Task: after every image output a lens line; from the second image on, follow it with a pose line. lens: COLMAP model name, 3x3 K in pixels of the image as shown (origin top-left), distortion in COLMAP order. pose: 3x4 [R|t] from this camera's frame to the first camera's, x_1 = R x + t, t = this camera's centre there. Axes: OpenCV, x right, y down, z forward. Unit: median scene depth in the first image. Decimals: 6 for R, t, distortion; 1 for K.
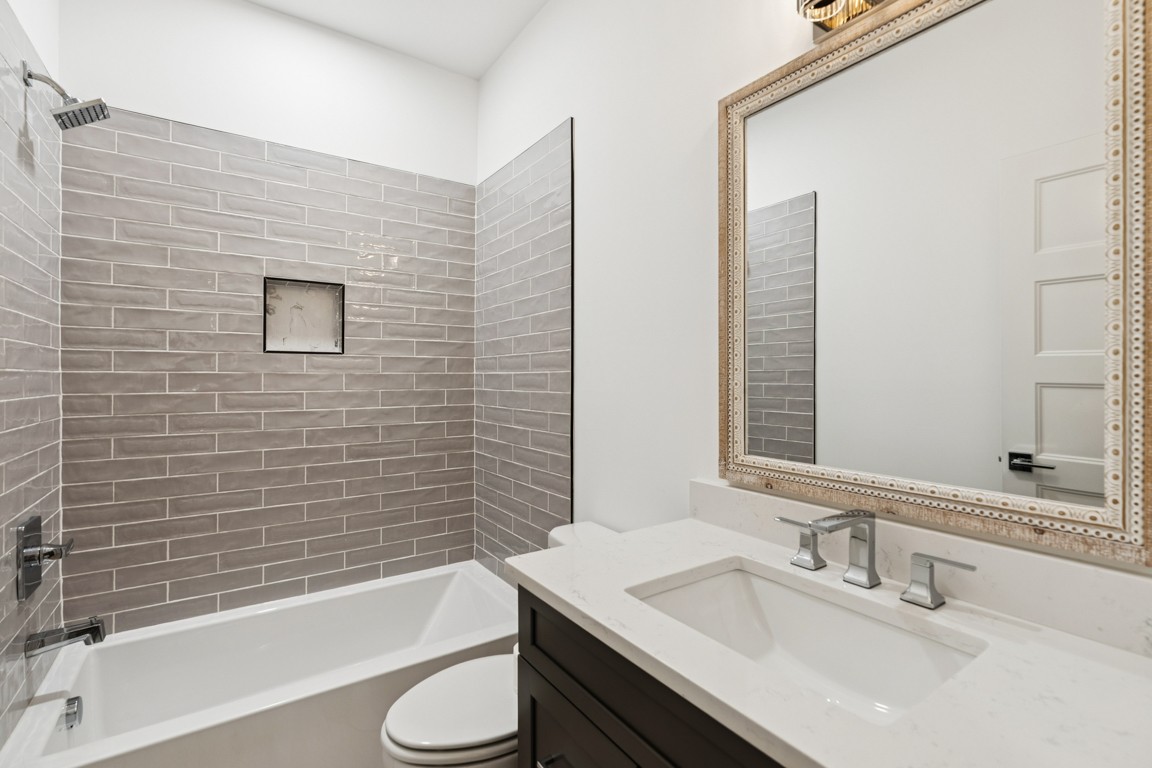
lens RADIAL K [[523.5, 0, 575.6], [0, 523.5, 373.4], [0, 0, 1]] dist [-0.001710, 0.000045]
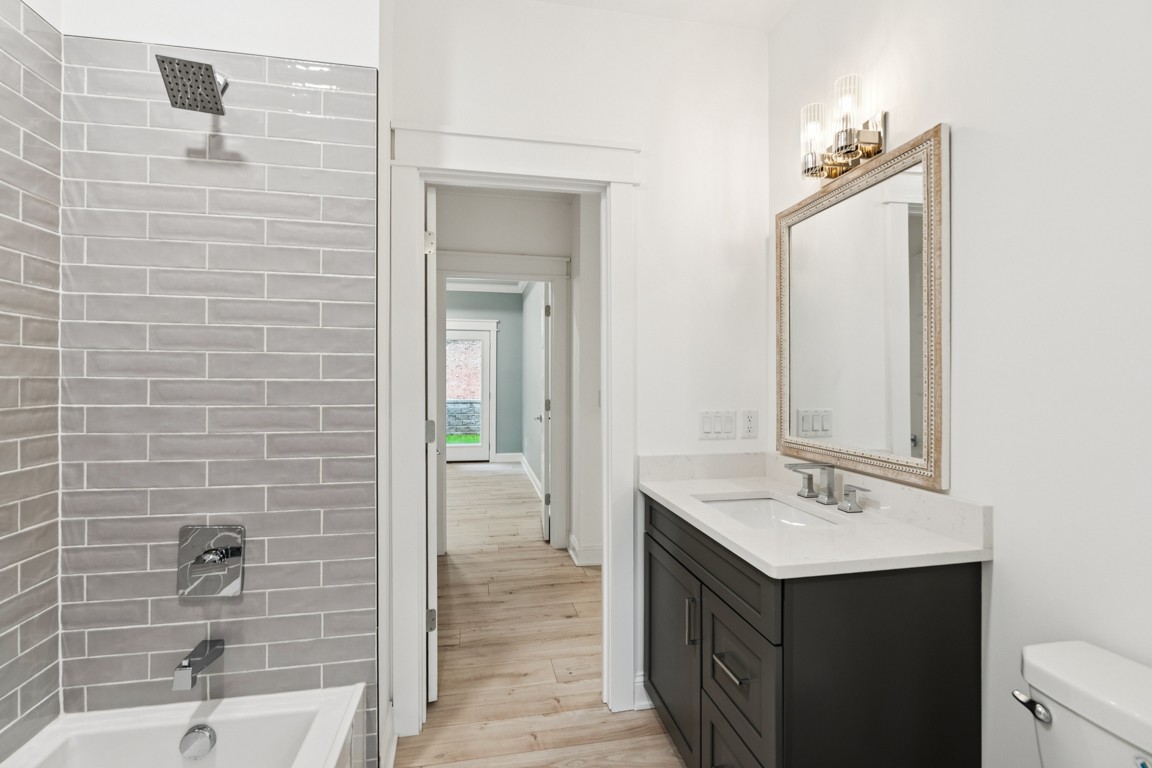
lens RADIAL K [[523.5, 0, 575.6], [0, 523.5, 373.4], [0, 0, 1]] dist [-0.001710, 0.000045]
pose [[0.924462, -0.001259, -0.381273, 0.328759], [0.001230, 0.999999, -0.000319, -0.036620], [0.381273, -0.000174, 0.924462, -0.742410]]
